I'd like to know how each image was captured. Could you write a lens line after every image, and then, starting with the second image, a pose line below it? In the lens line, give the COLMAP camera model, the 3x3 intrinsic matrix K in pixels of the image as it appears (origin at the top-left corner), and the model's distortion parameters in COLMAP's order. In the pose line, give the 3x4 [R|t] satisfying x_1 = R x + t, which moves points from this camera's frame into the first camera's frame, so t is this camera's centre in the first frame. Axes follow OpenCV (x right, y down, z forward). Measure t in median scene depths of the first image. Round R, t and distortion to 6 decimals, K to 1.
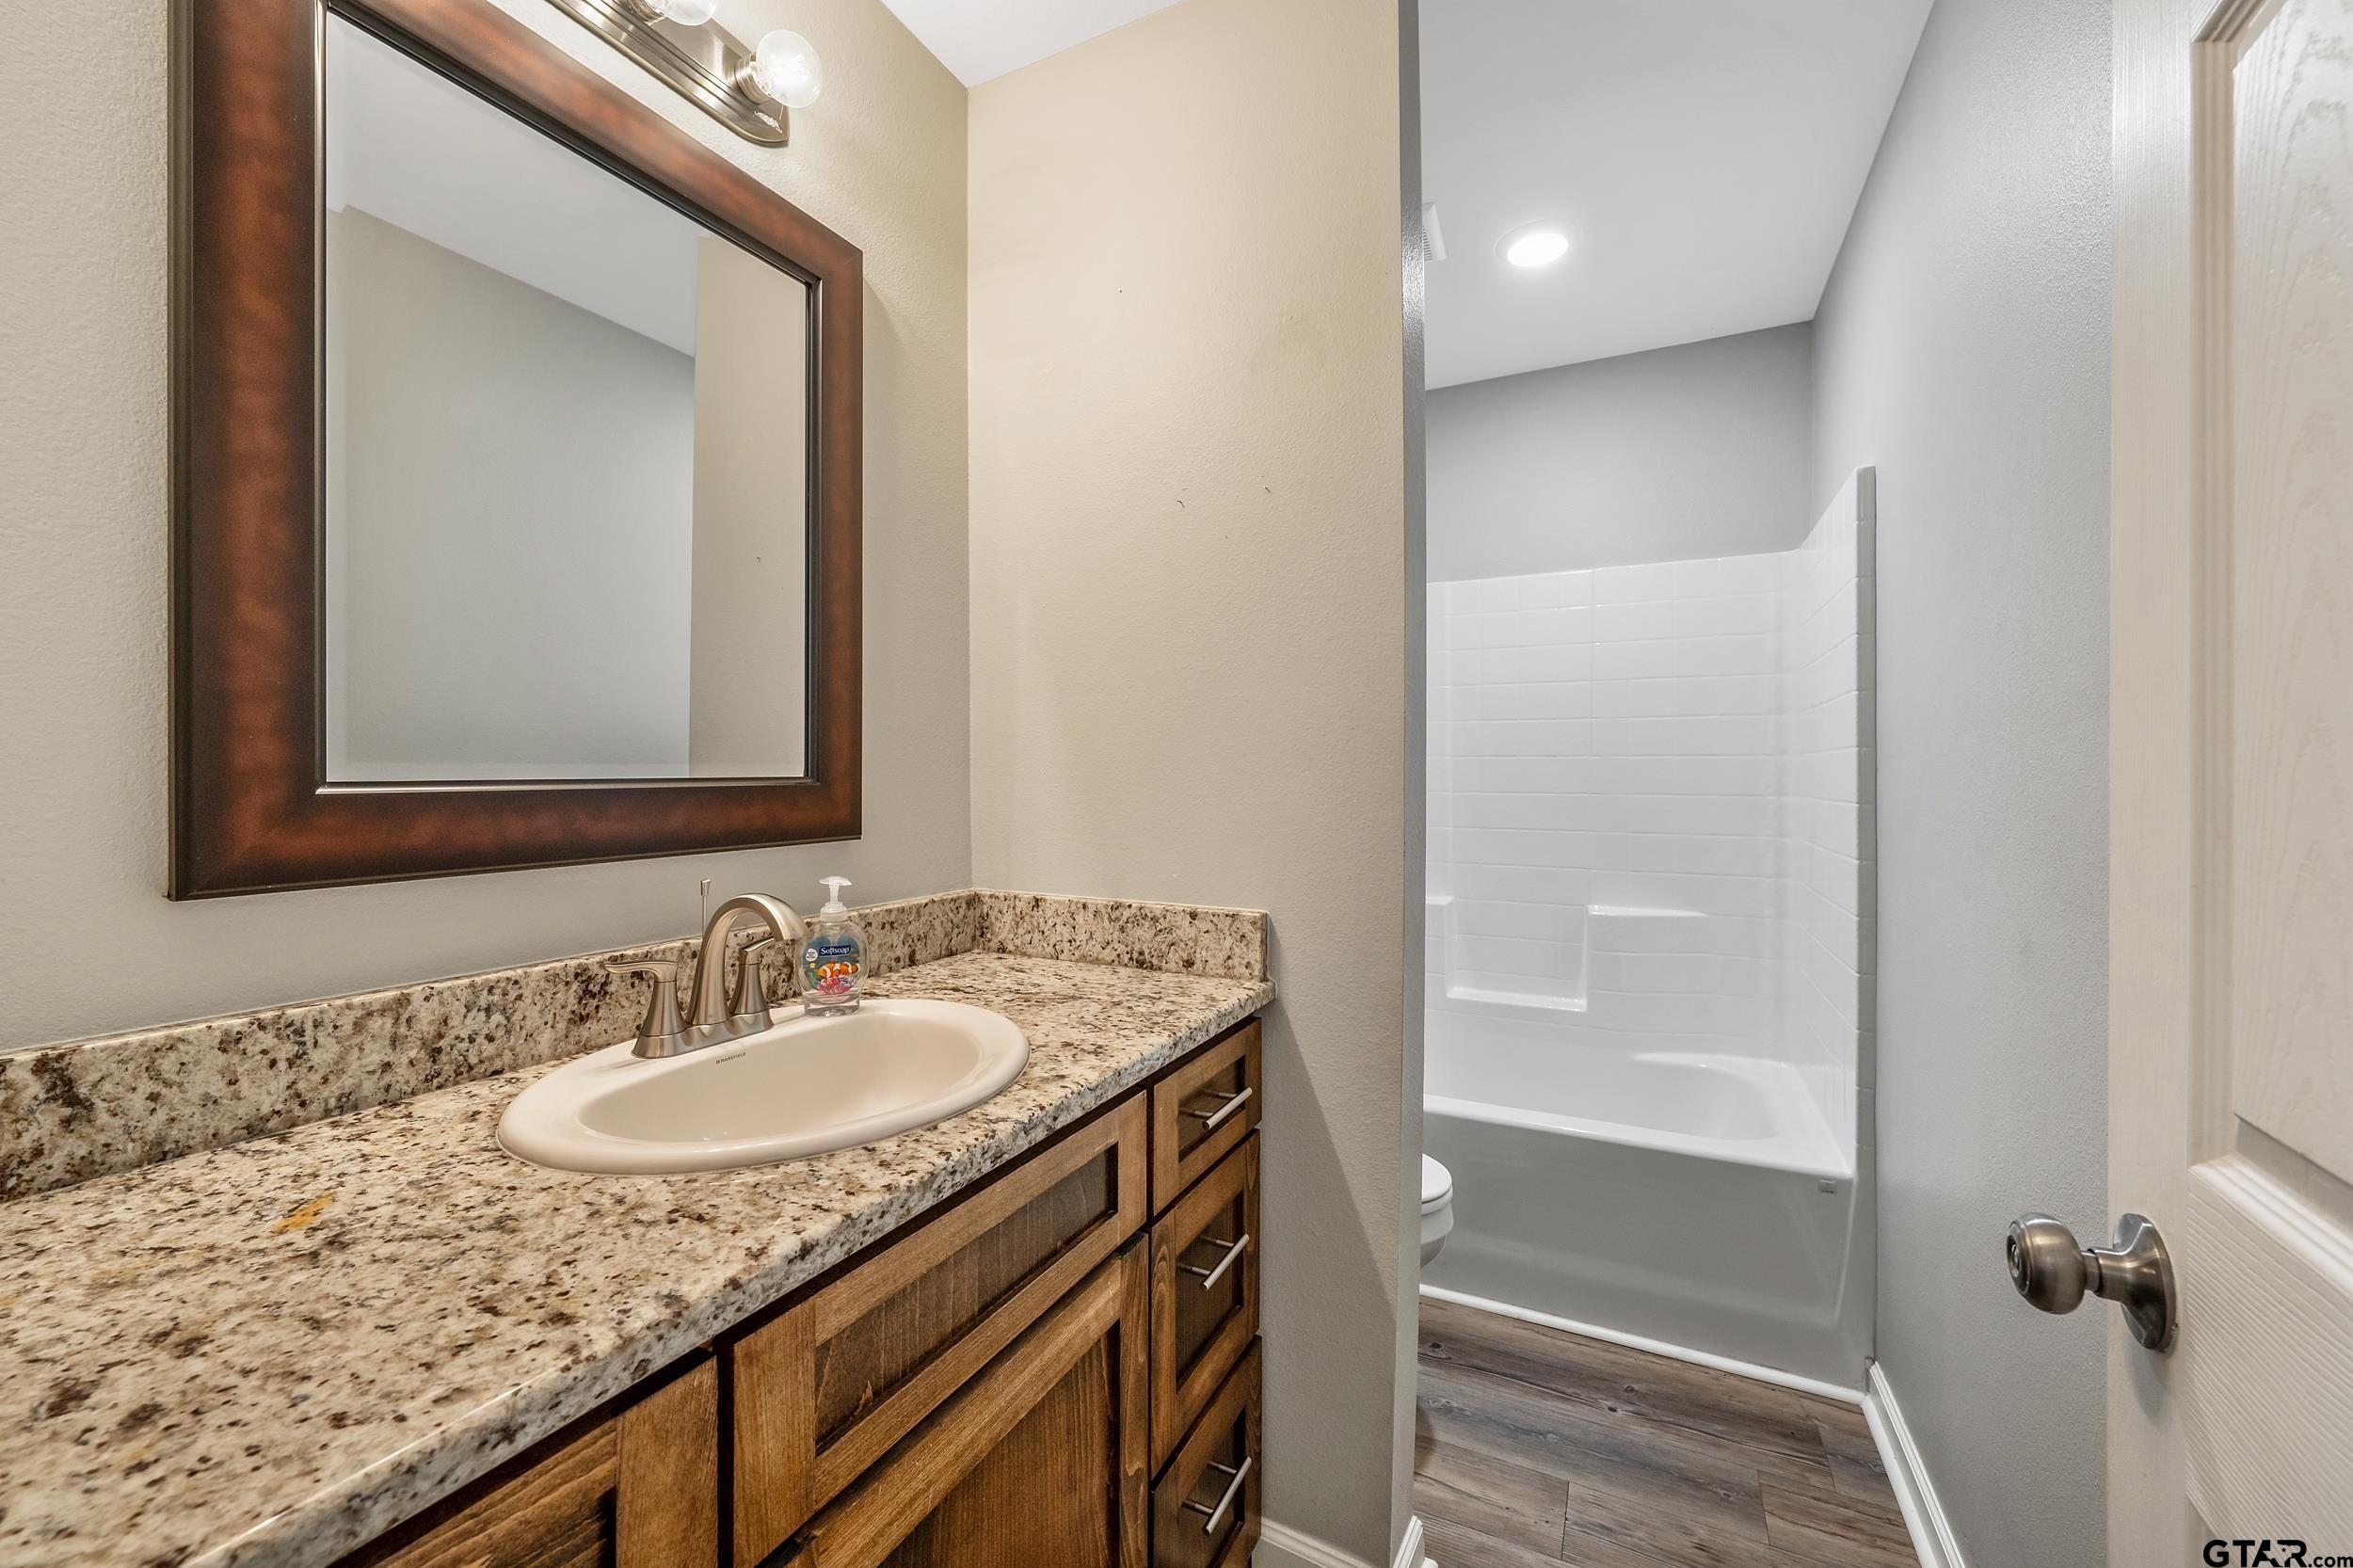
lens RADIAL K [[959.4, 0, 1180.7], [0, 959.4, 768.8], [0, 0, 1]] dist [0.000053, -0.000211]
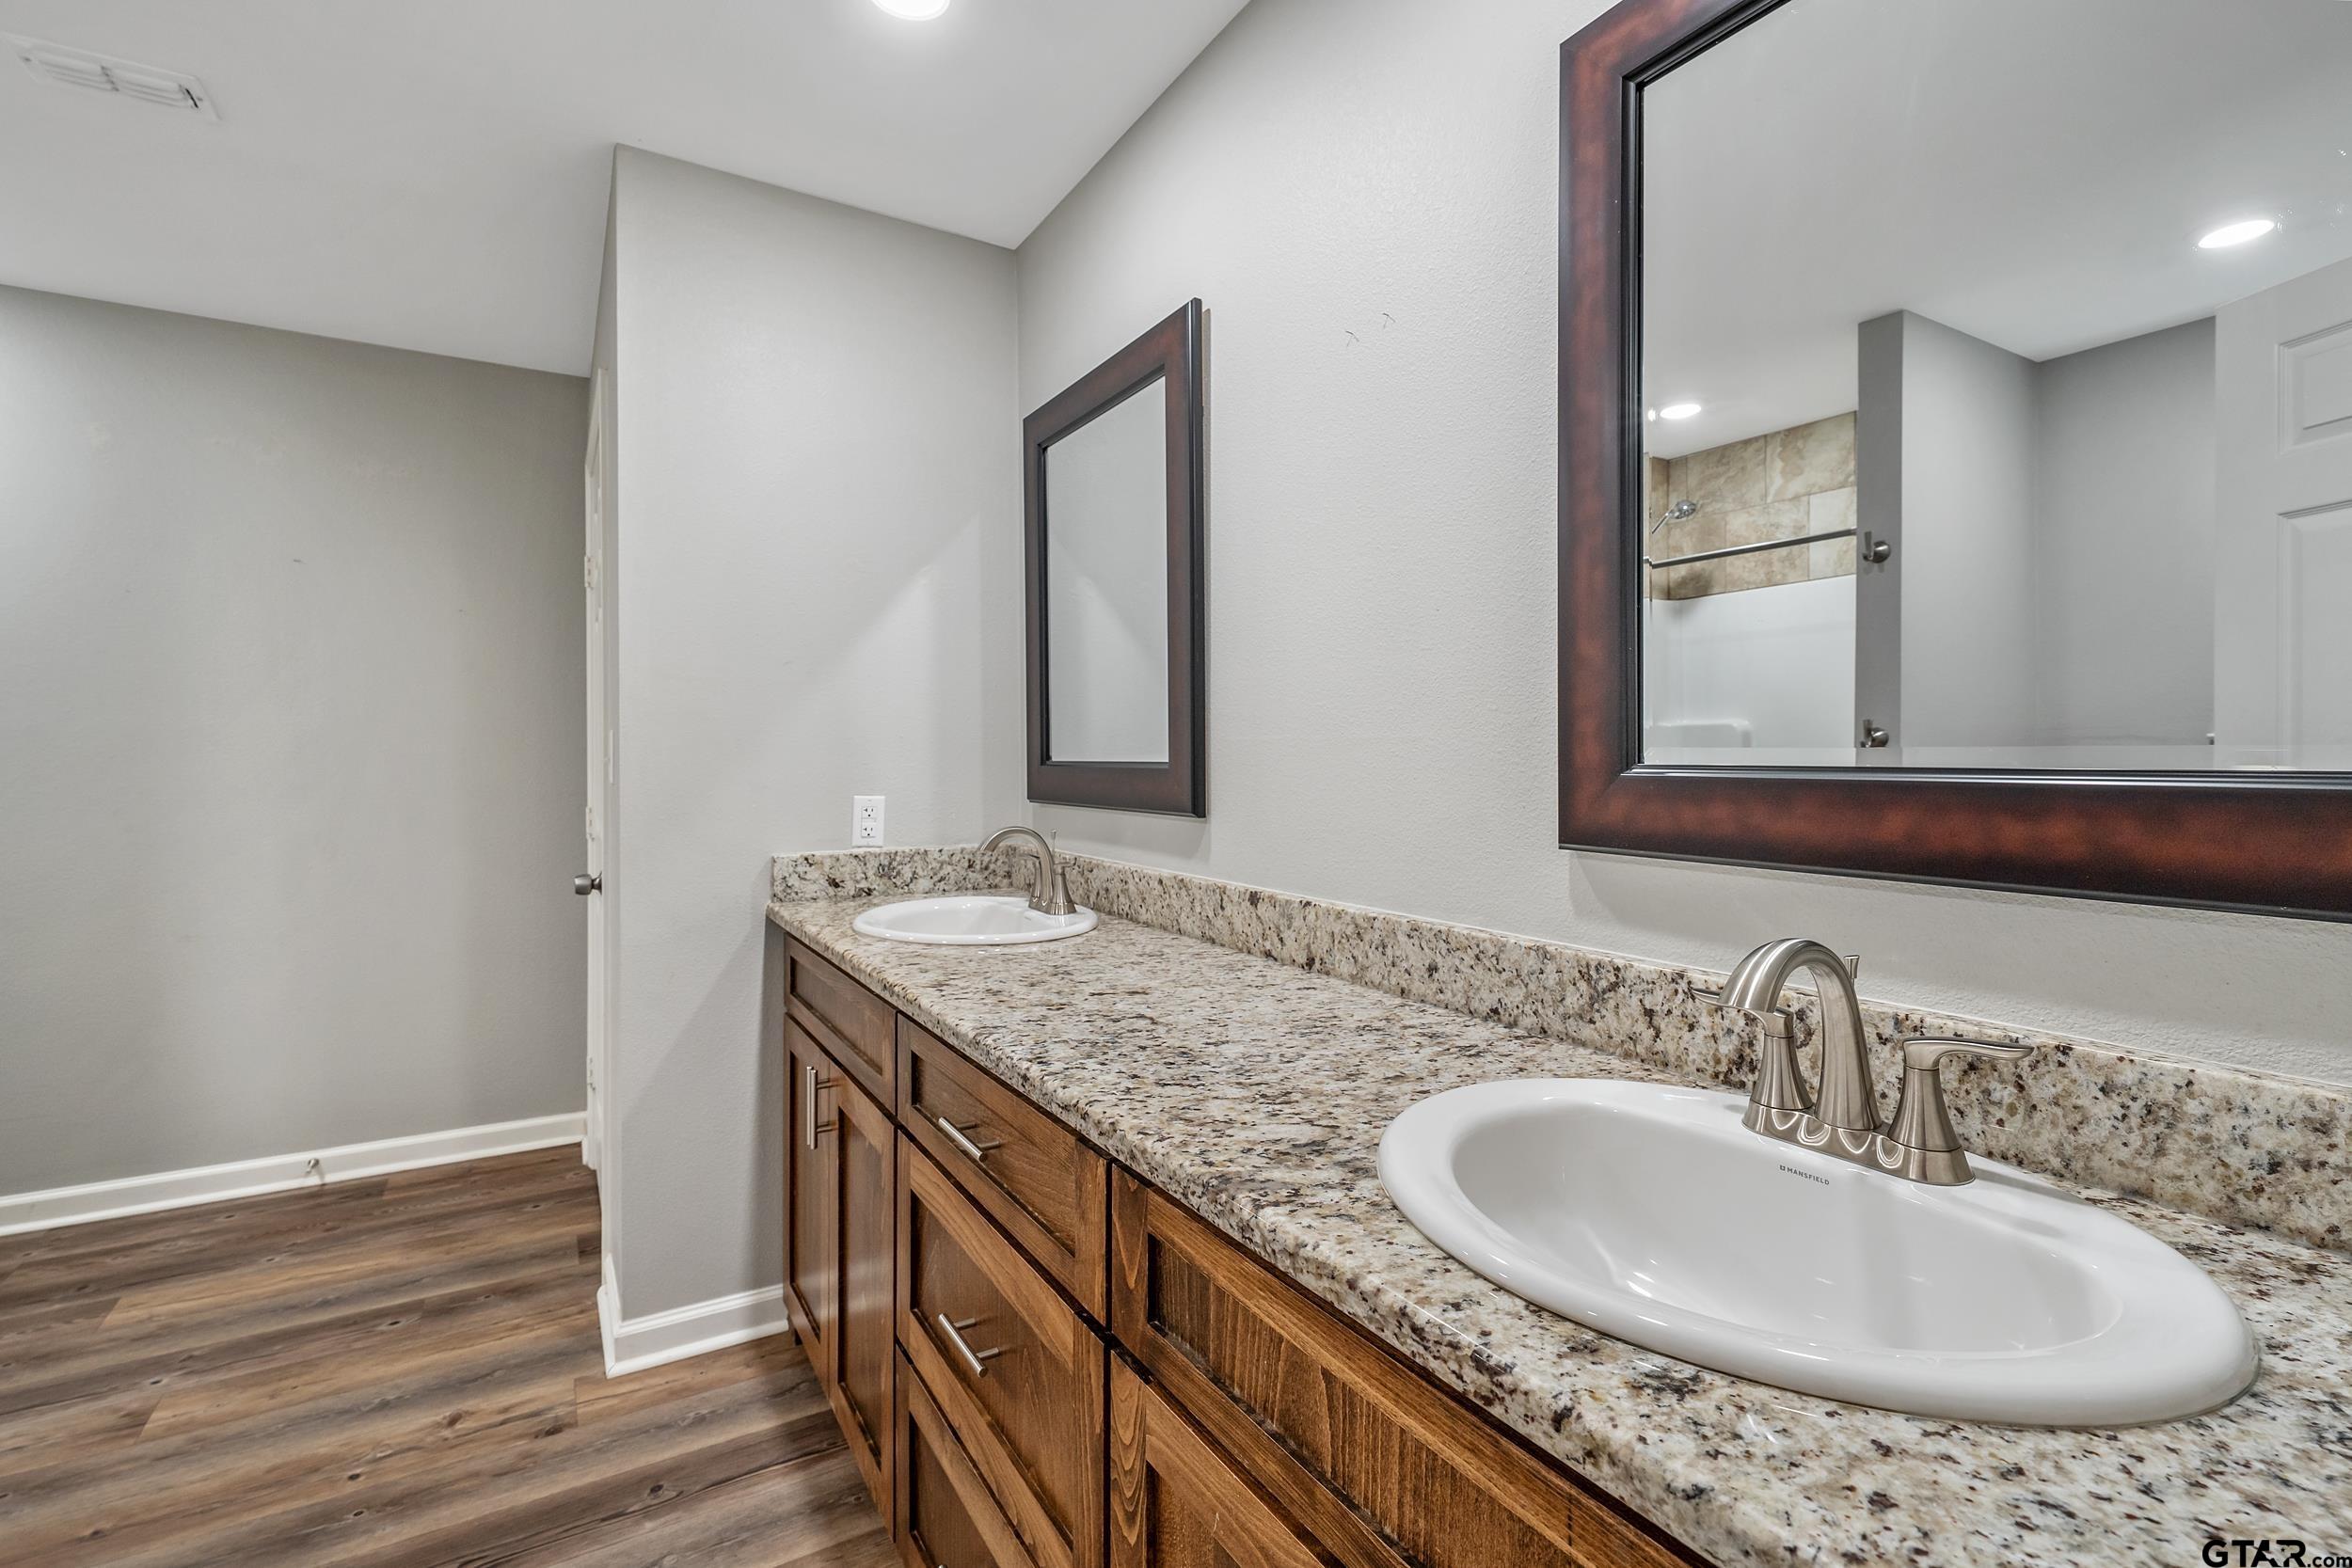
lens RADIAL K [[1080.0, 0, 1173.1], [0, 1080.0, 745.4], [0, 0, 1]] dist [0.001419, 0.000119]
pose [[-0.546107, -0.002431, -0.837712, 0.685109], [0.002313, 0.999988, -0.004410, -0.006665], [0.837712, -0.004346, -0.546094, 1.534955]]
